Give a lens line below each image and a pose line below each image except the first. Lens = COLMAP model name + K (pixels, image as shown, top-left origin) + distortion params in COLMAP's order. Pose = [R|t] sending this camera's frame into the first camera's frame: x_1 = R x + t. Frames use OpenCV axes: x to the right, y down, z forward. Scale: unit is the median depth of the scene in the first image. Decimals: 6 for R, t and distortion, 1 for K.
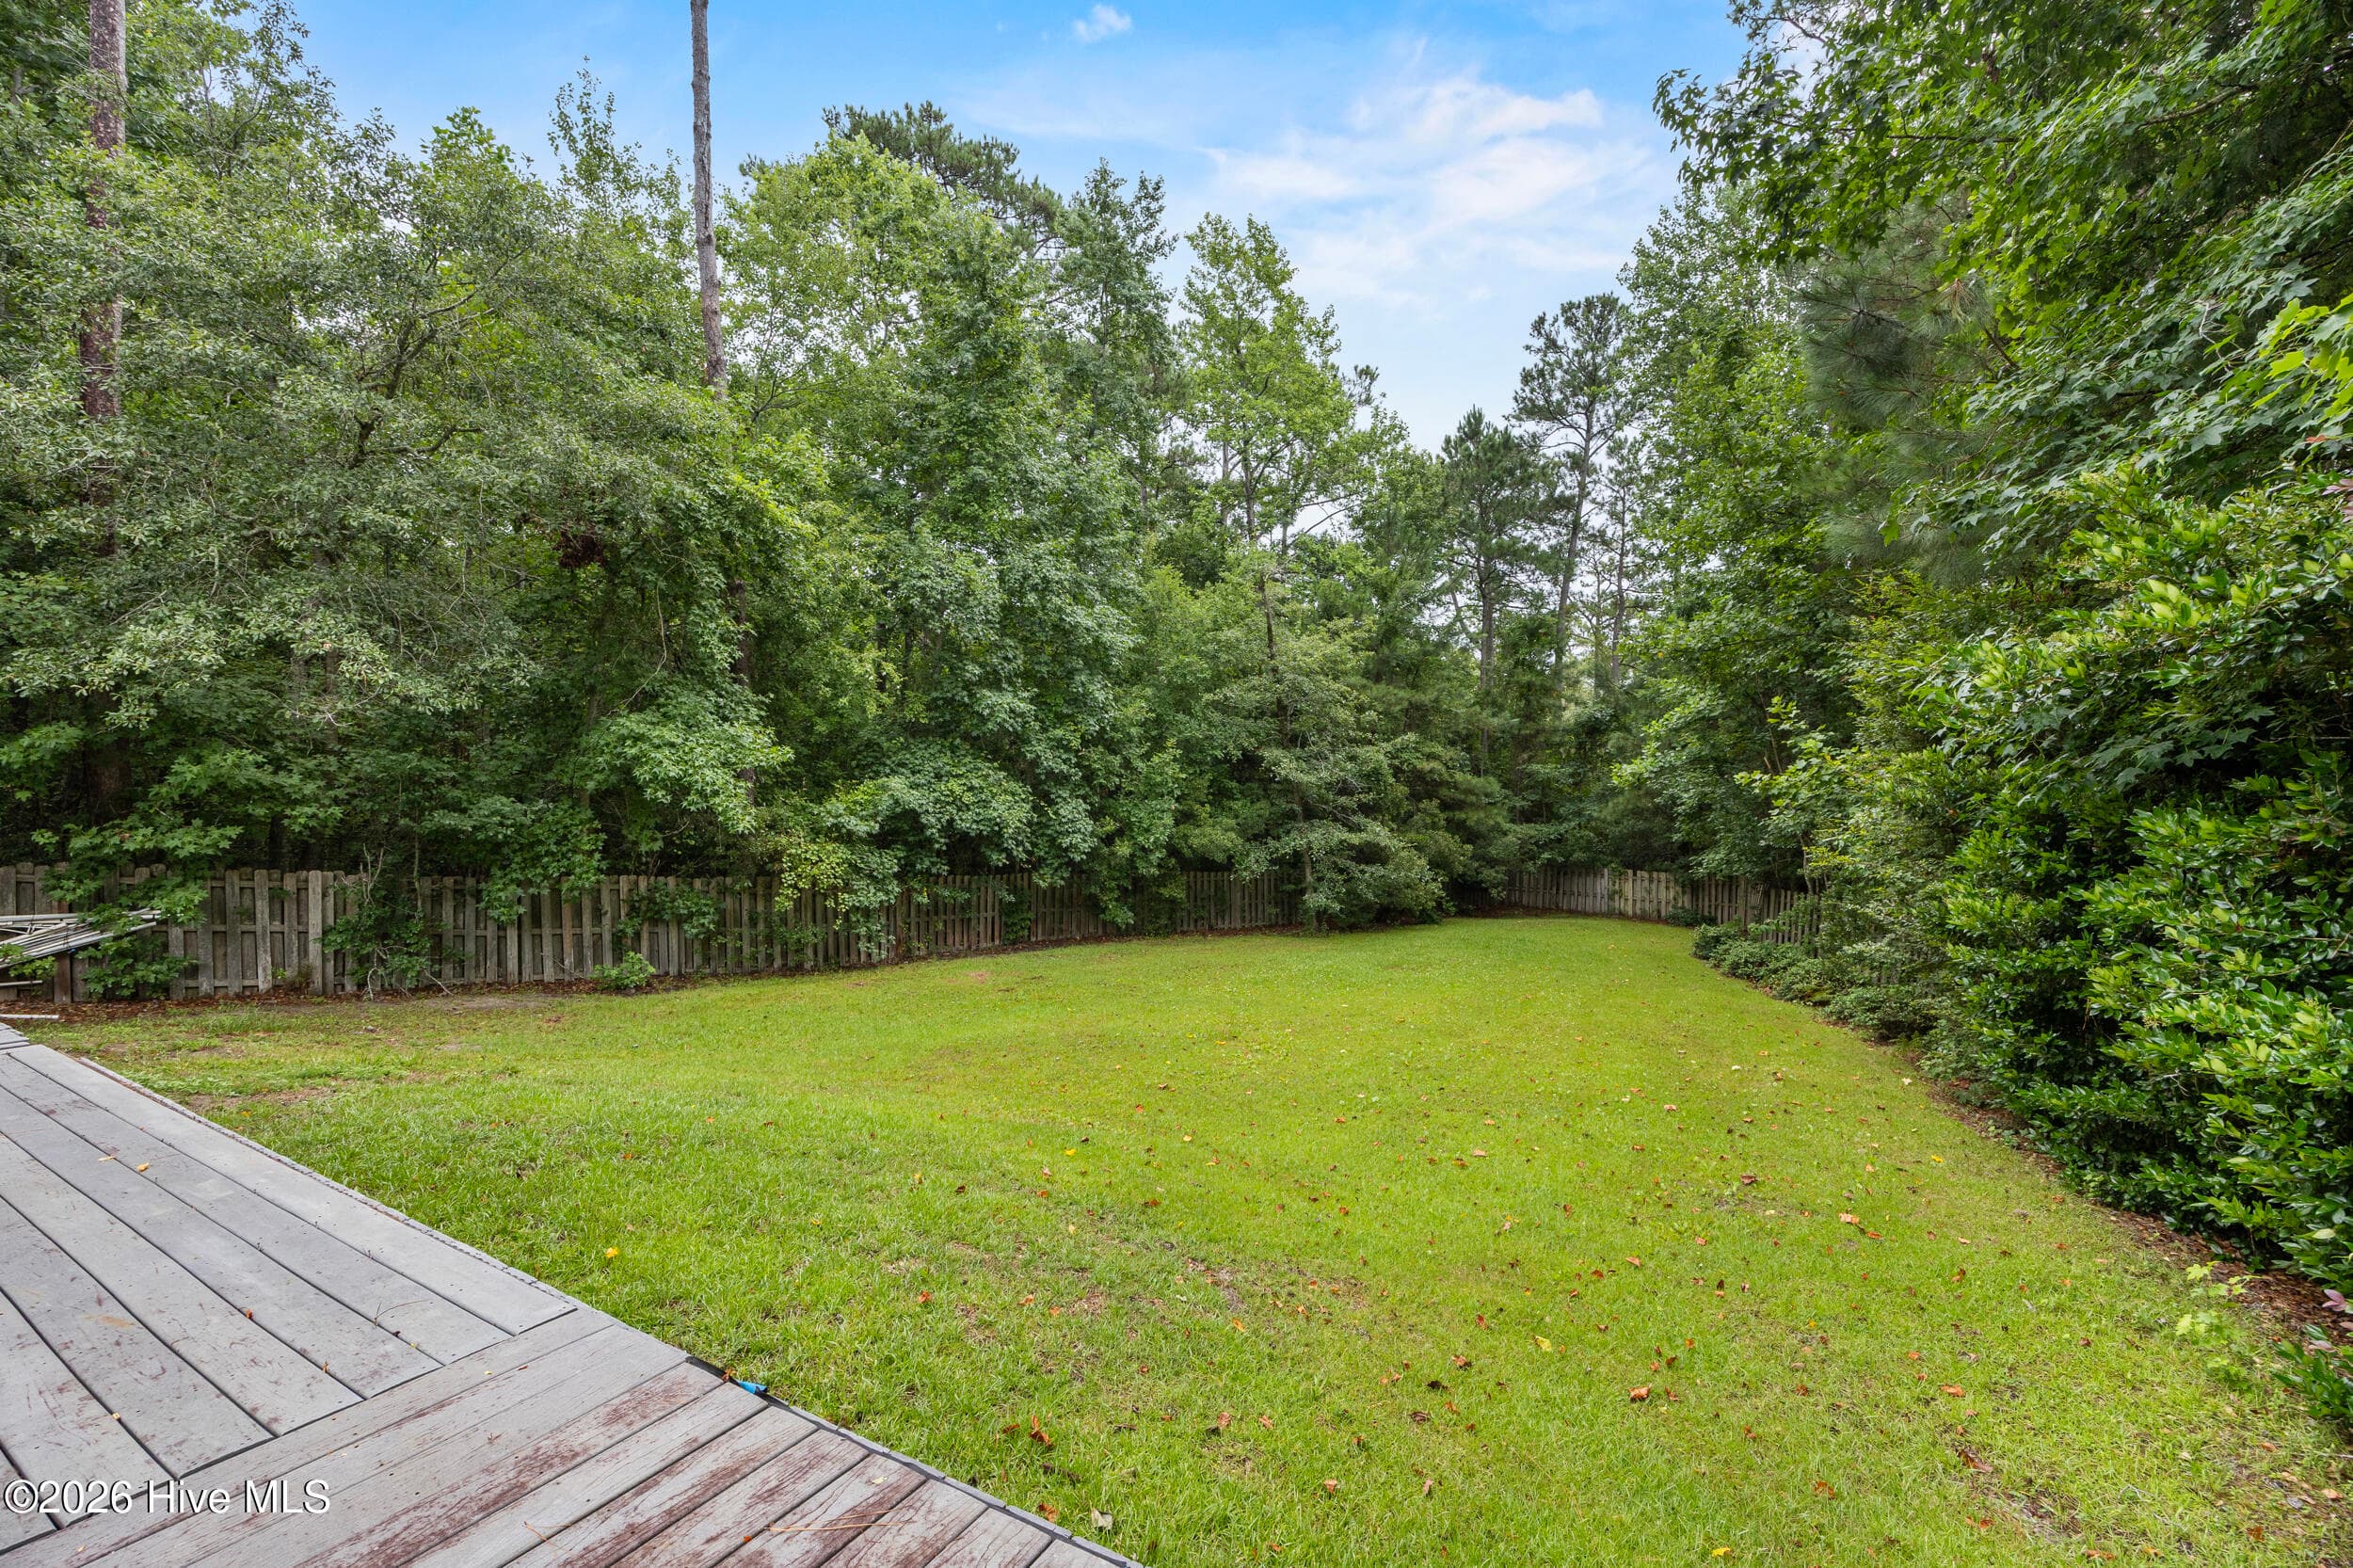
lens RADIAL K [[987.0, 0, 1162.6], [0, 987.0, 794.0], [0, 0, 1]] dist [-0.014629, -0.000090]
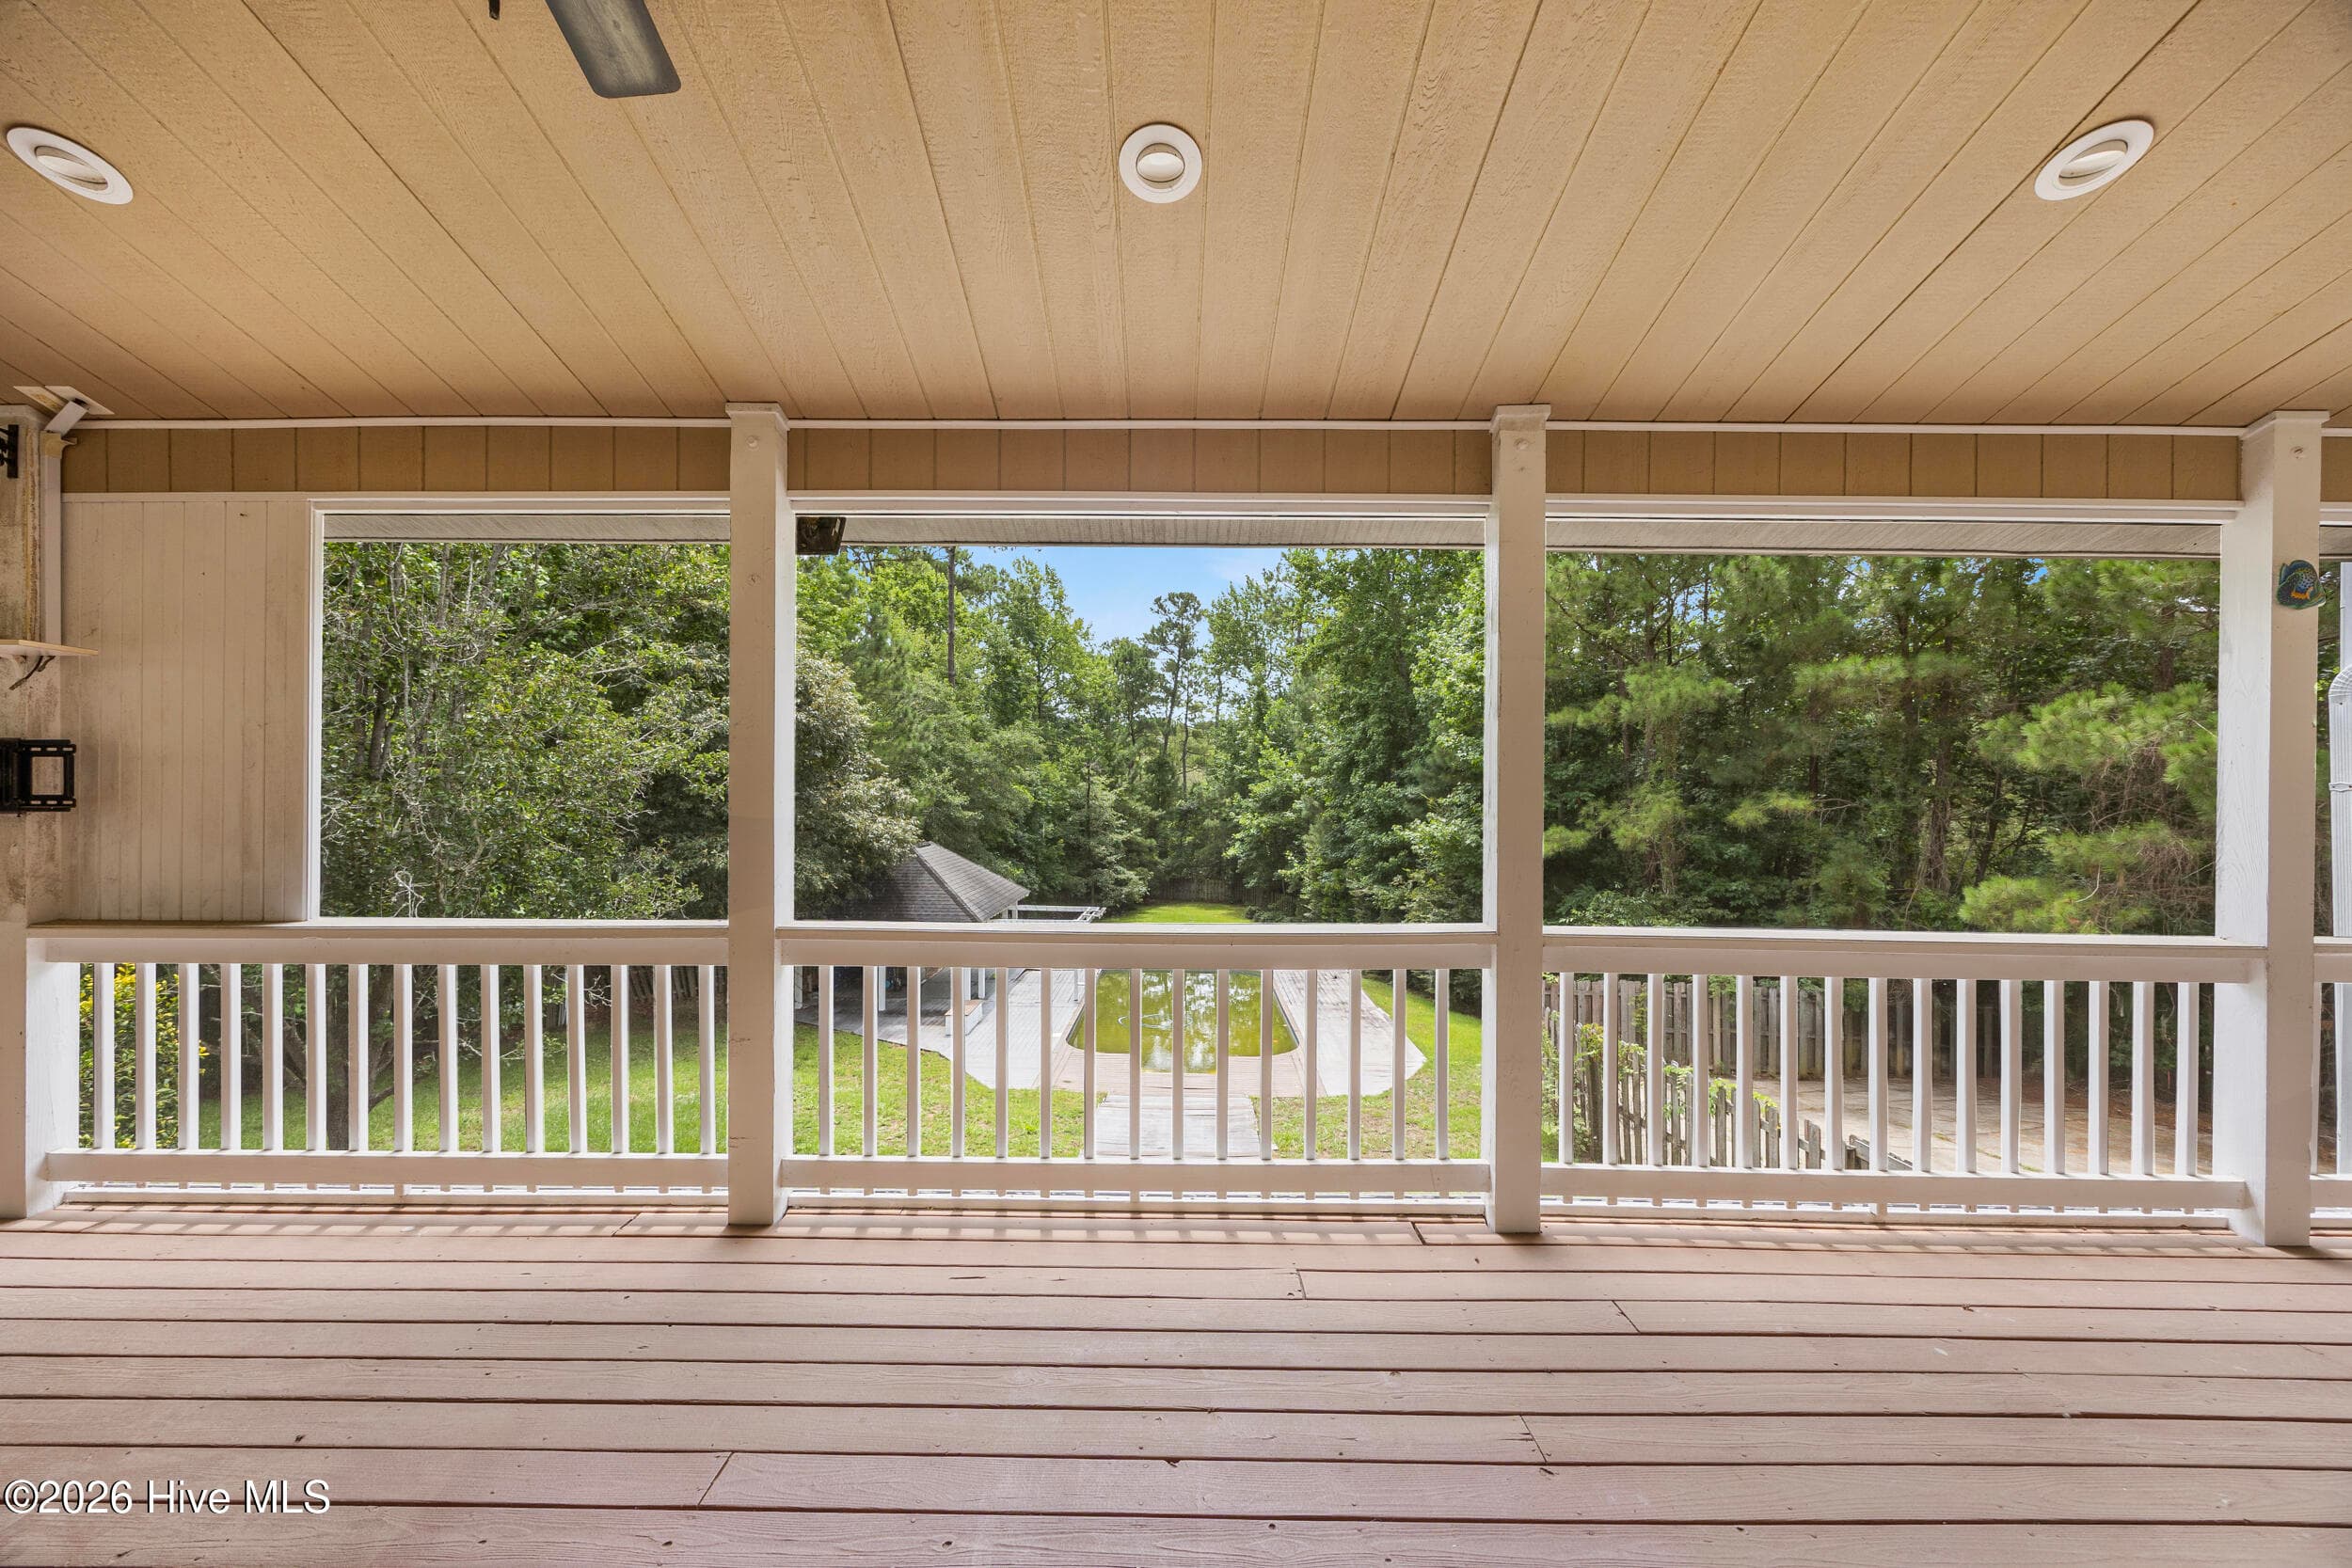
lens RADIAL K [[893.4, 0, 1167.4], [0, 893.4, 796.1], [0, 0, 1]] dist [0.007777, 0.000058]
pose [[0.875281, -0.001520, 0.483612, -0.747312], [-0.006327, 0.999873, 0.014593, -0.181892], [-0.483573, -0.015833, 0.875161, -0.932604]]
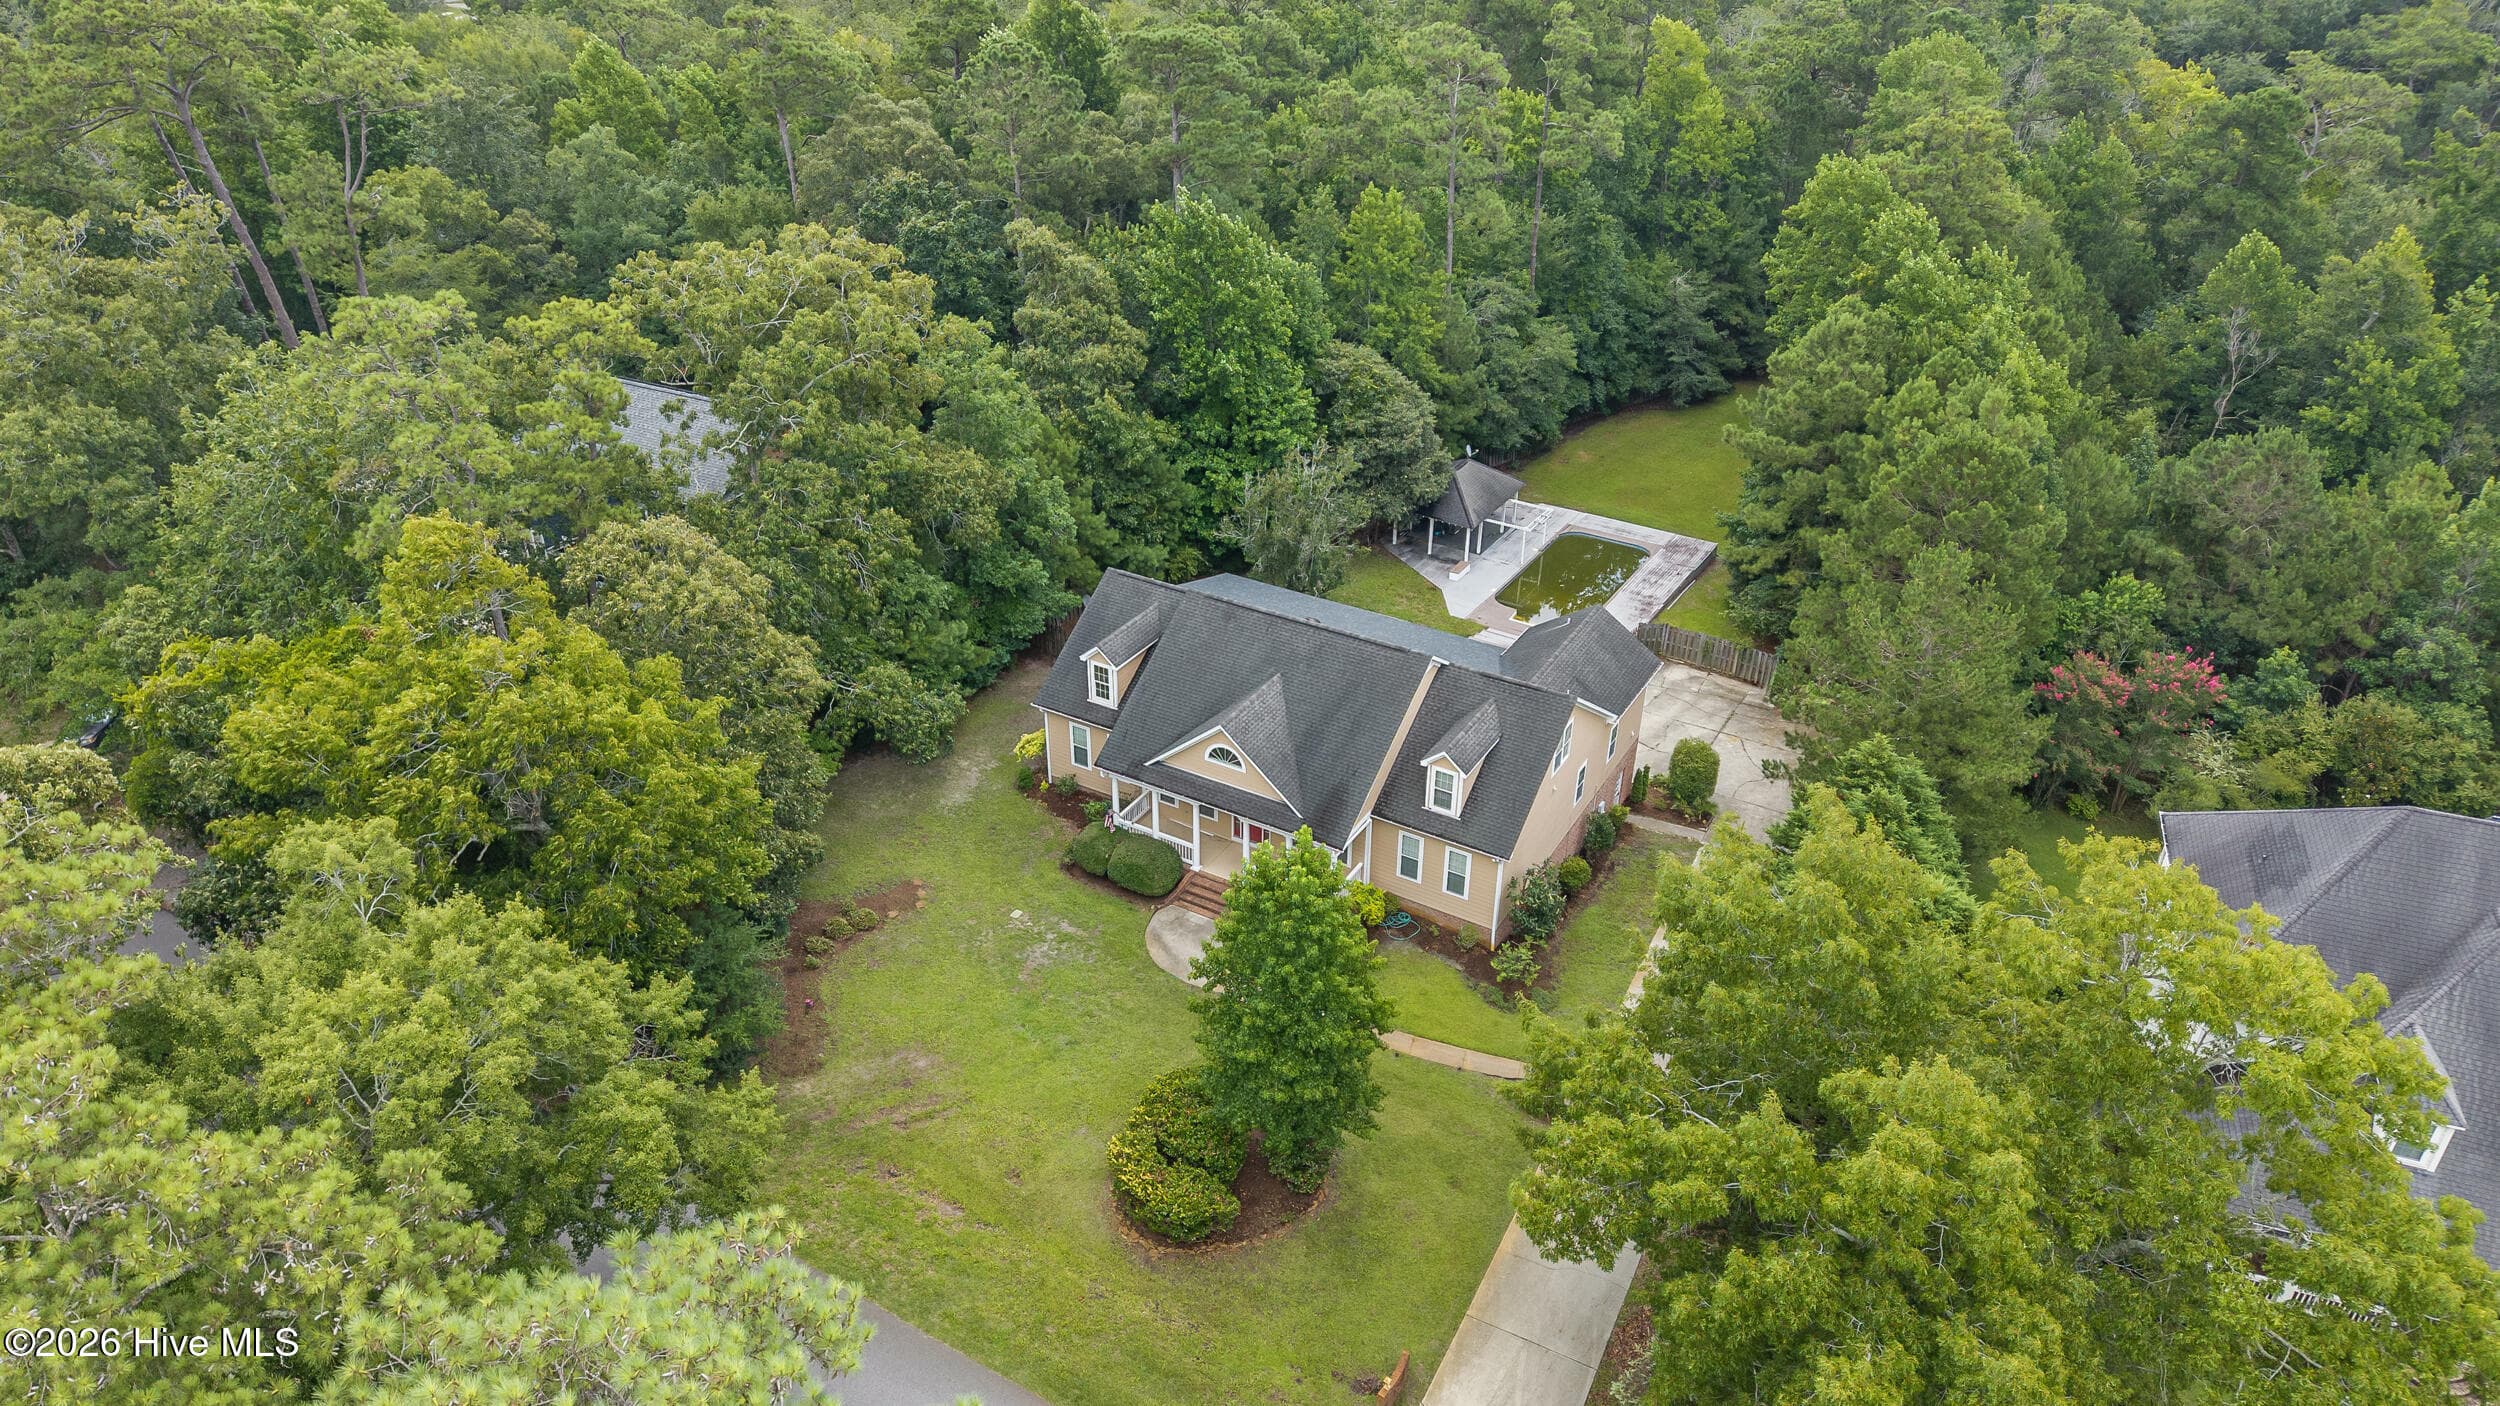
lens RADIAL K [[1694.9, 0, 1250.0], [0, 1694.9, 703.0], [0, 0, 1]] dist [0.036127, -0.001713]
pose [[0.999753, 0.010483, -0.019610, -0.859225], [0.001148, 0.856384, 0.516337, -1.493049], [0.022206, -0.516232, 0.856161, -3.176299]]
